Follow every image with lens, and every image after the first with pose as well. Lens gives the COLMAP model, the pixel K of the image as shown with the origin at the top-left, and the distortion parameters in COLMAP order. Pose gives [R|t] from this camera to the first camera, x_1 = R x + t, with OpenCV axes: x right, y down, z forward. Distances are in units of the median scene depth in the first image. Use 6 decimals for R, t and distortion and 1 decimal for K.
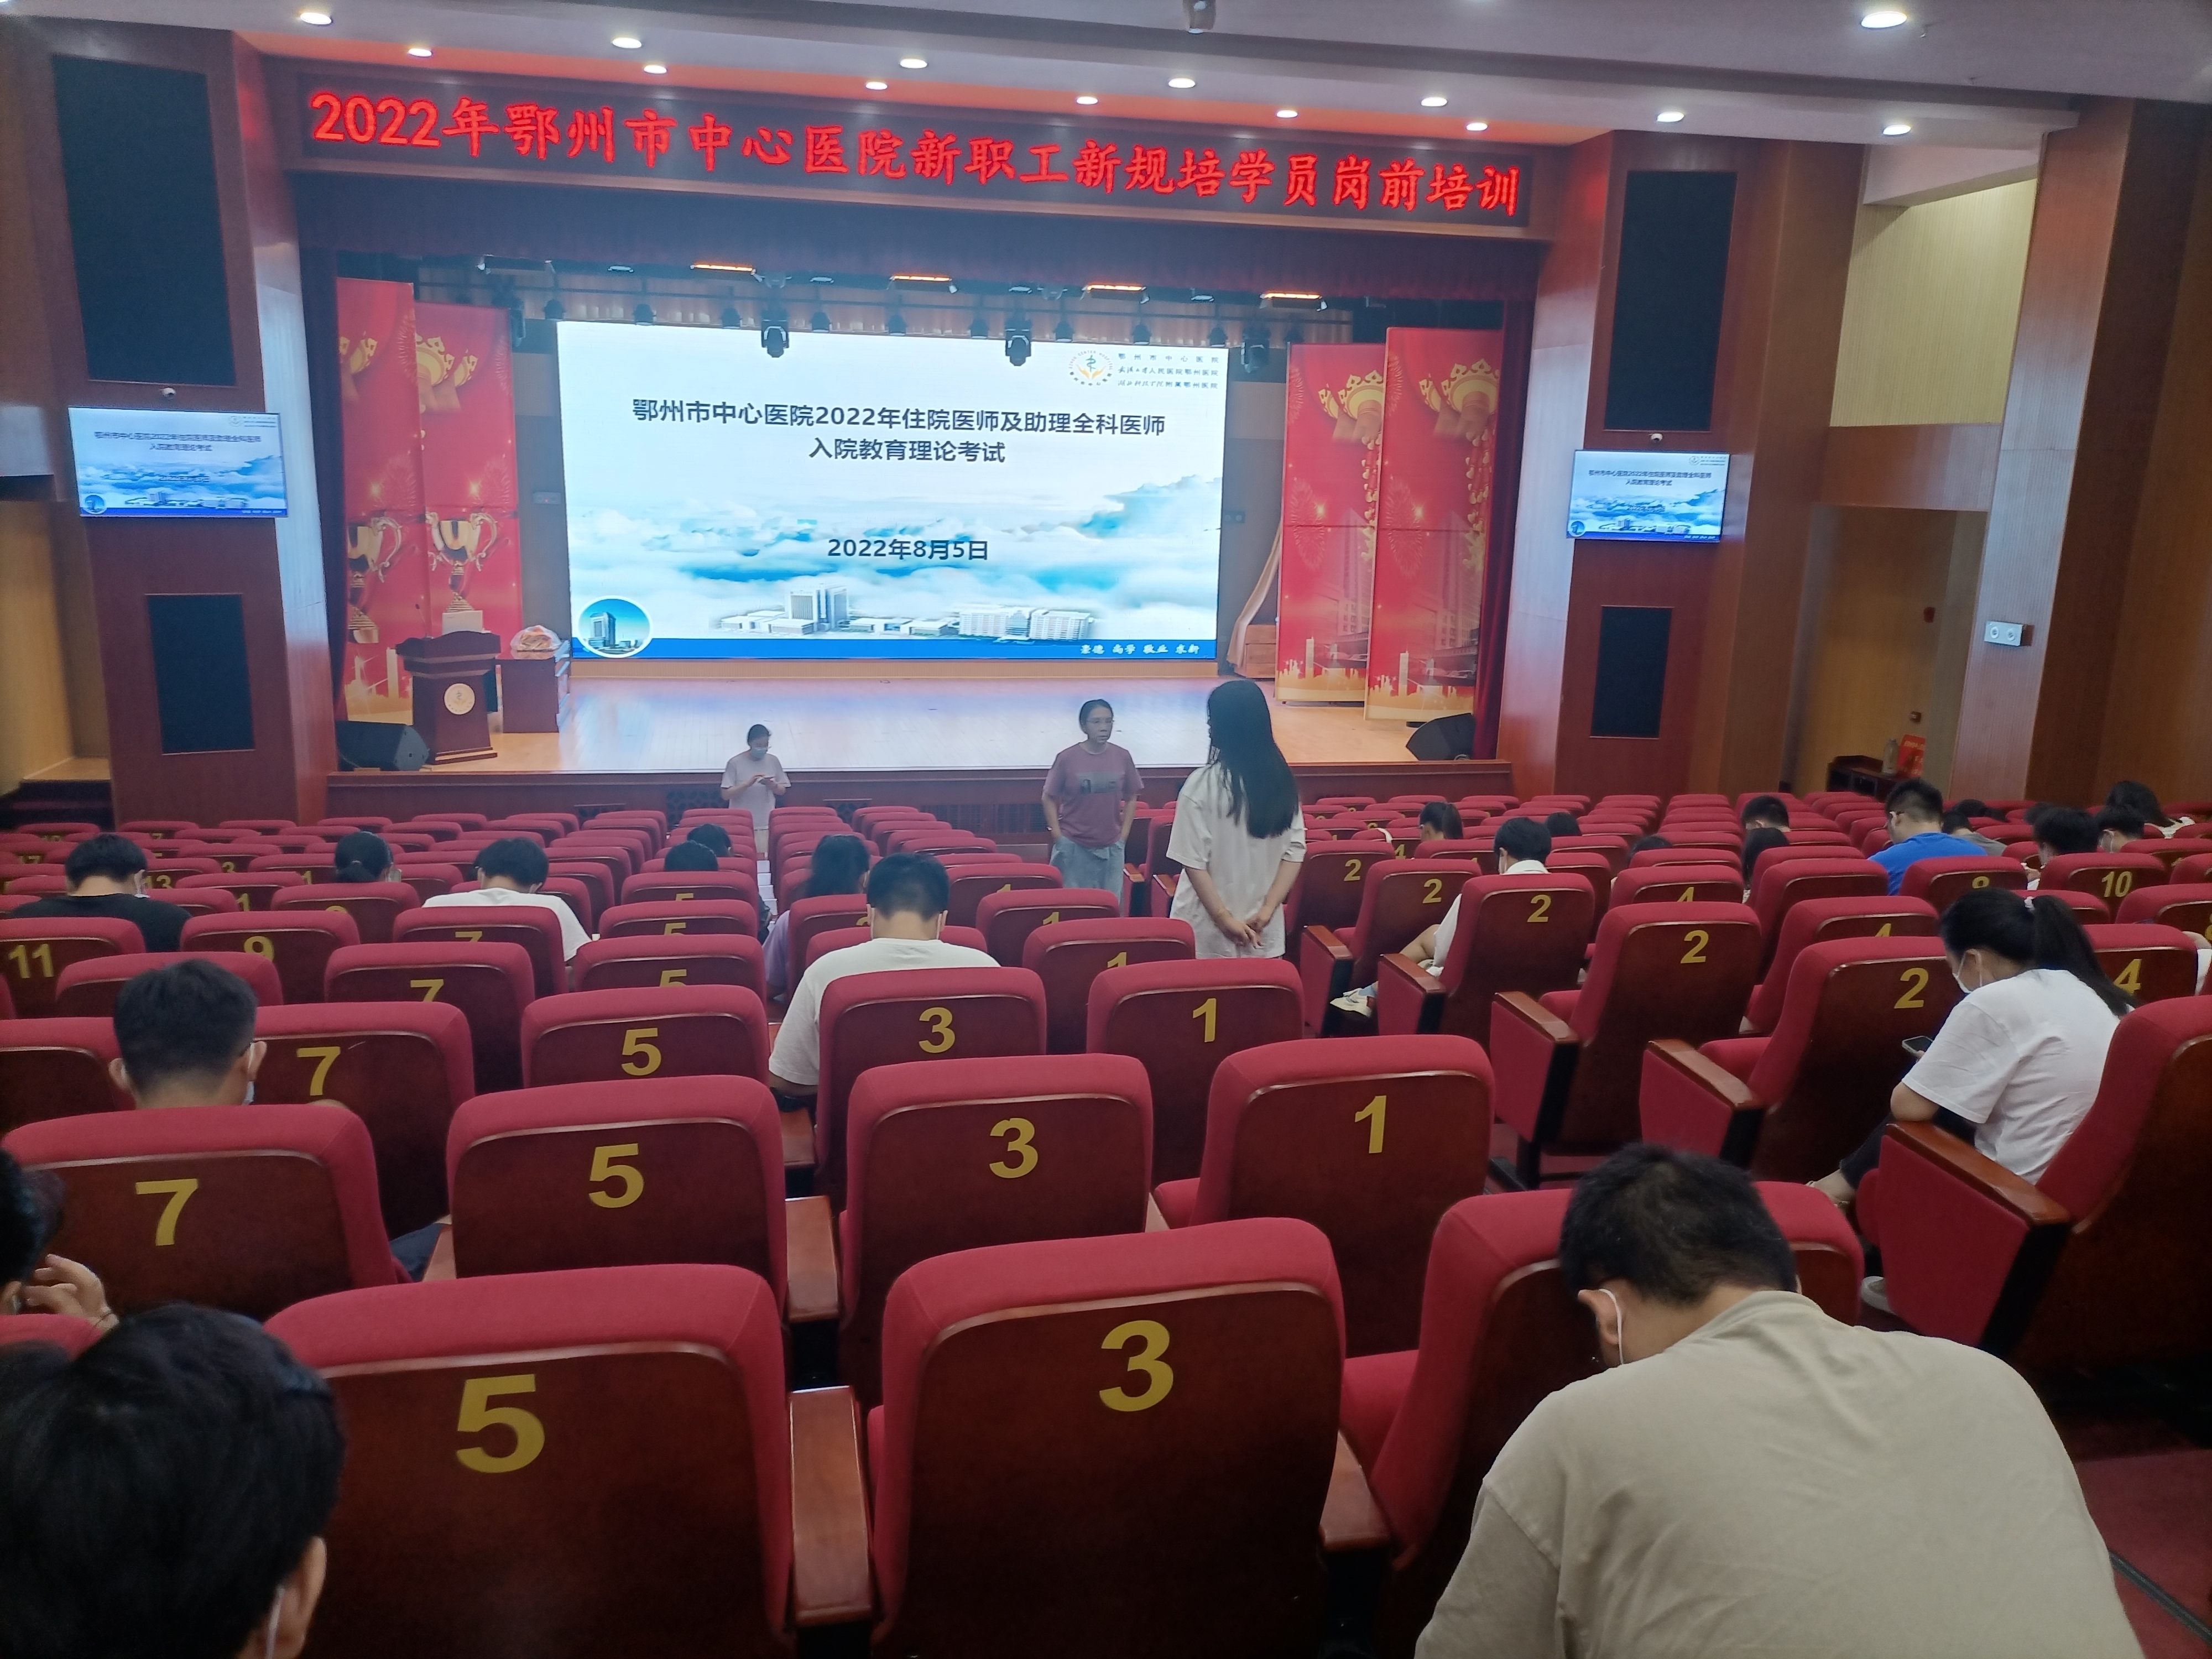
lens RADIAL K [[1687.8, 0, 1116.6], [0, 1687.8, 827.4], [0, 0, 1]] dist [0.017387, 0.004687]
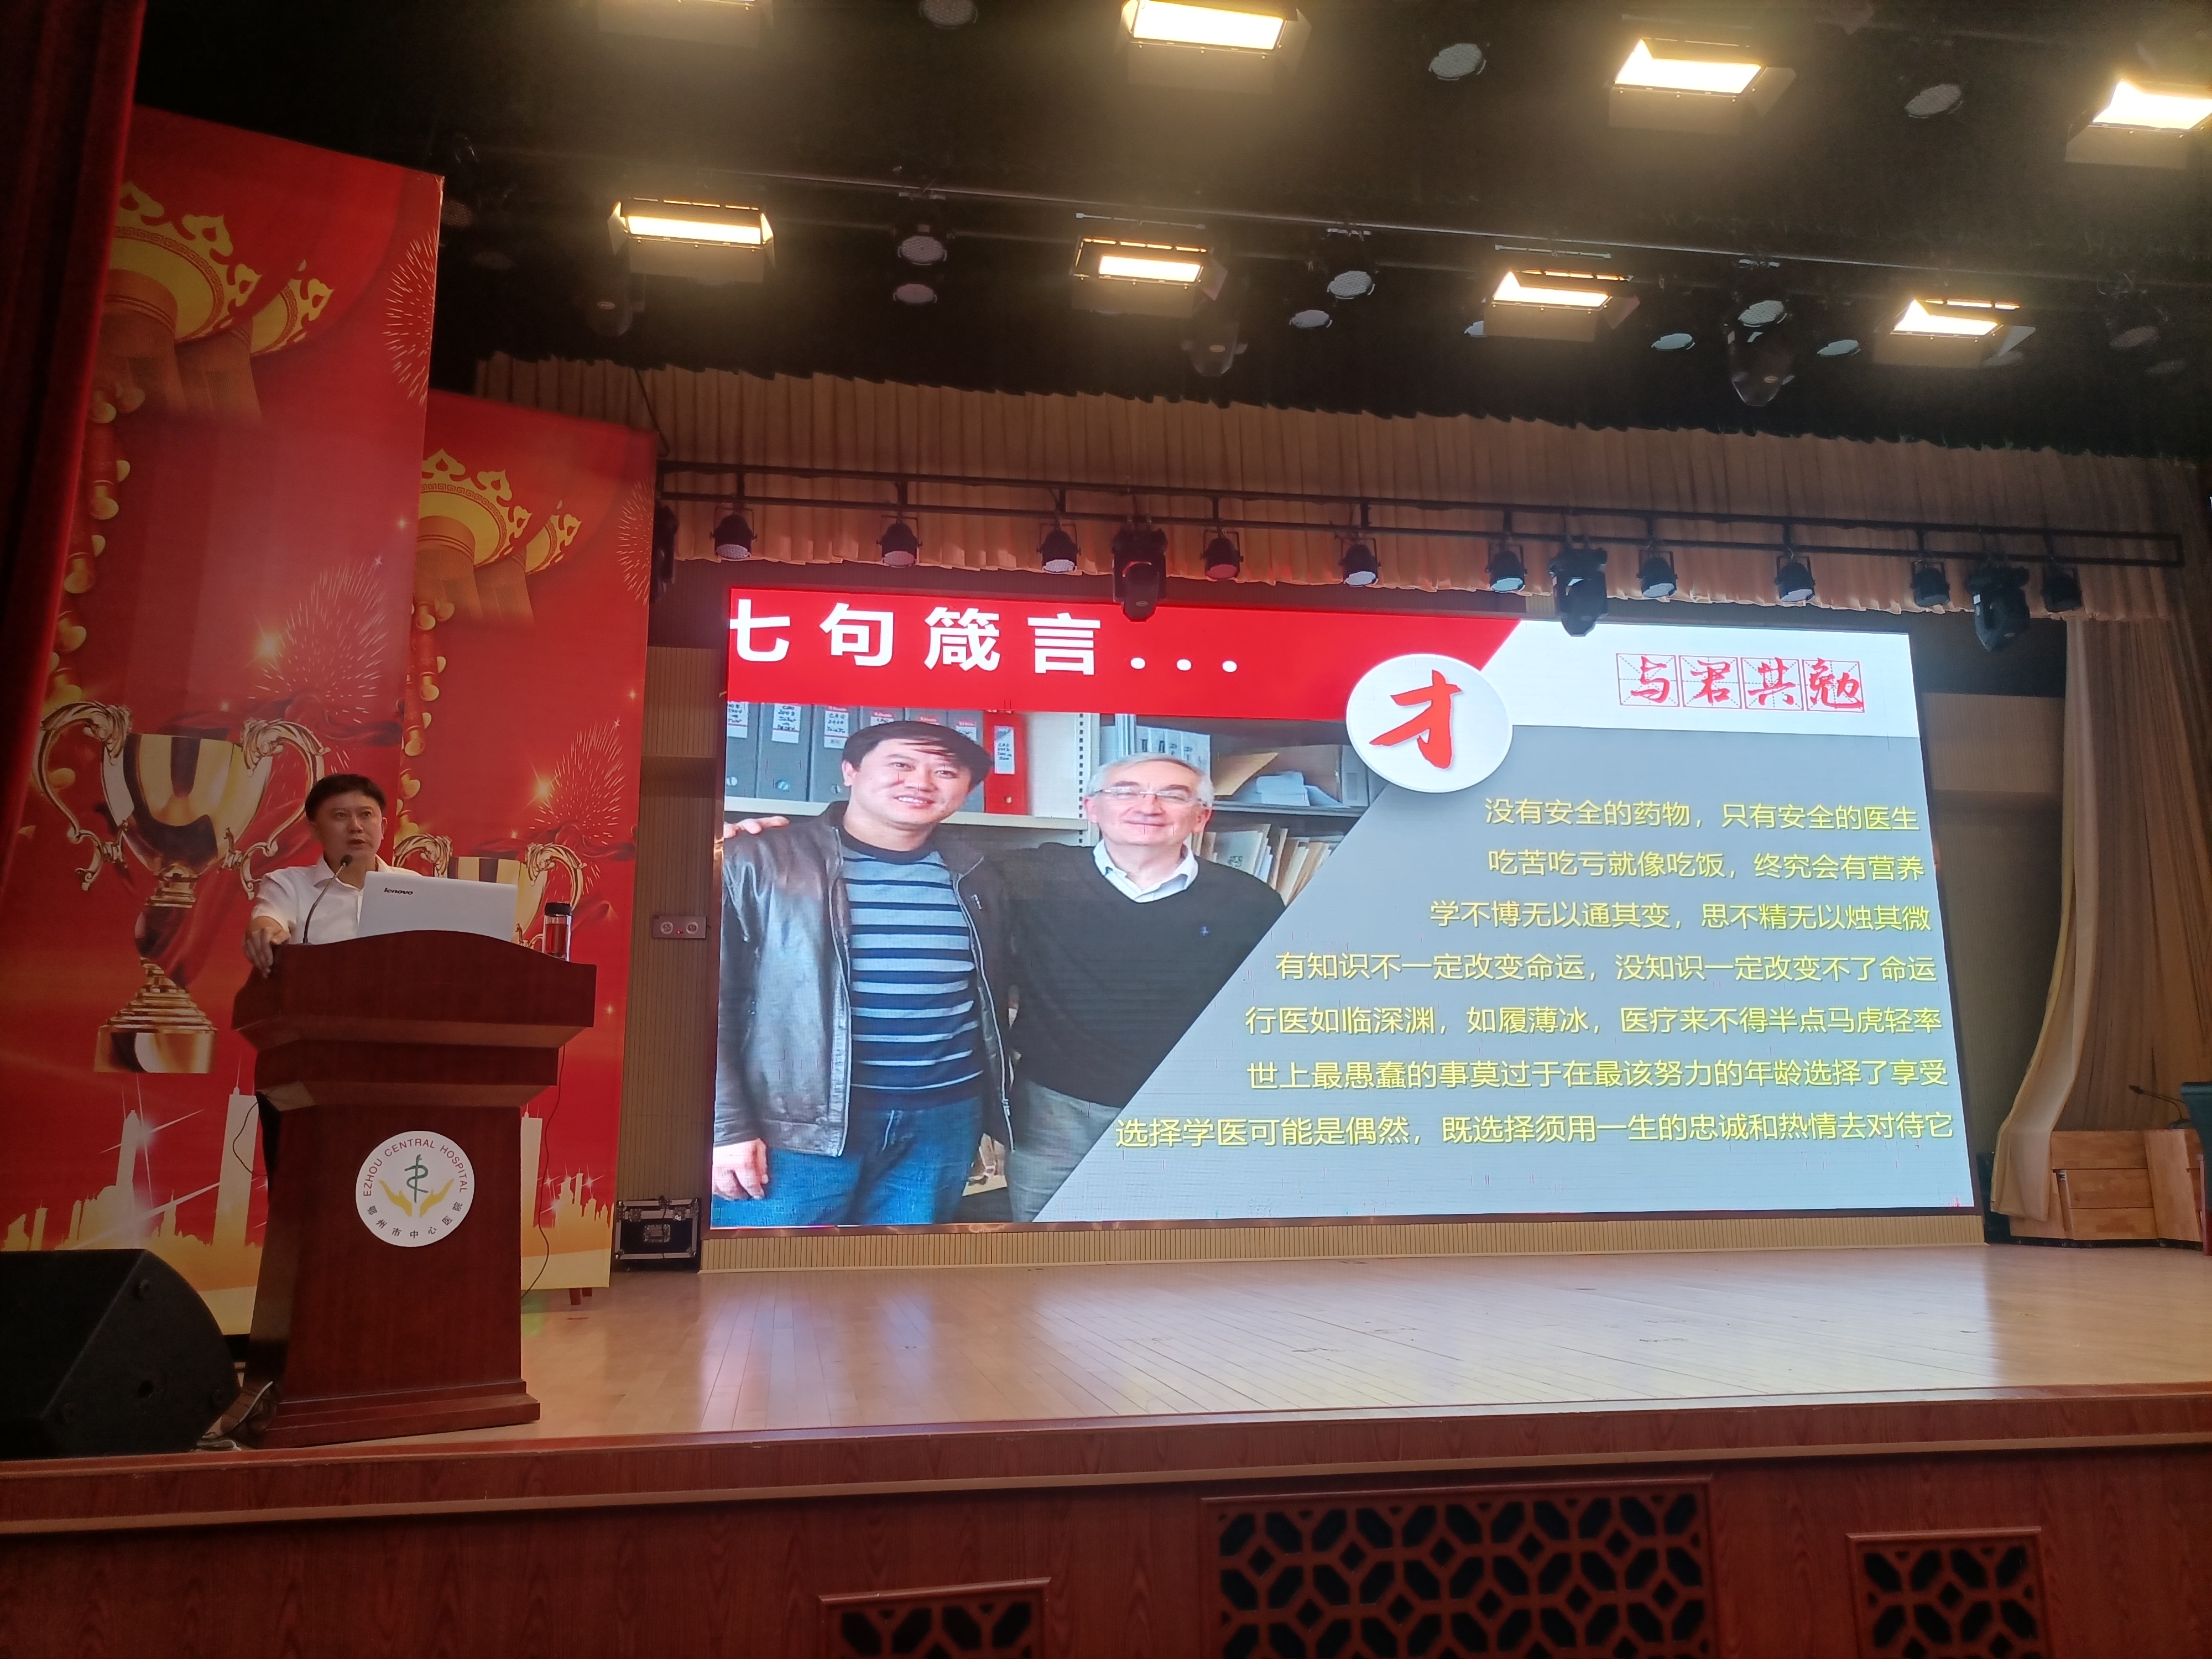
lens RADIAL K [[1687.8, 0, 1109.9], [0, 1687.8, 816.9], [0, 0, 1]] dist [0.017387, 0.004687]
pose [[0.998230, -0.047157, -0.036229, -0.221774], [0.028406, 0.913352, -0.406178, -0.012479], [0.052244, 0.404431, 0.913075, 0.623249]]
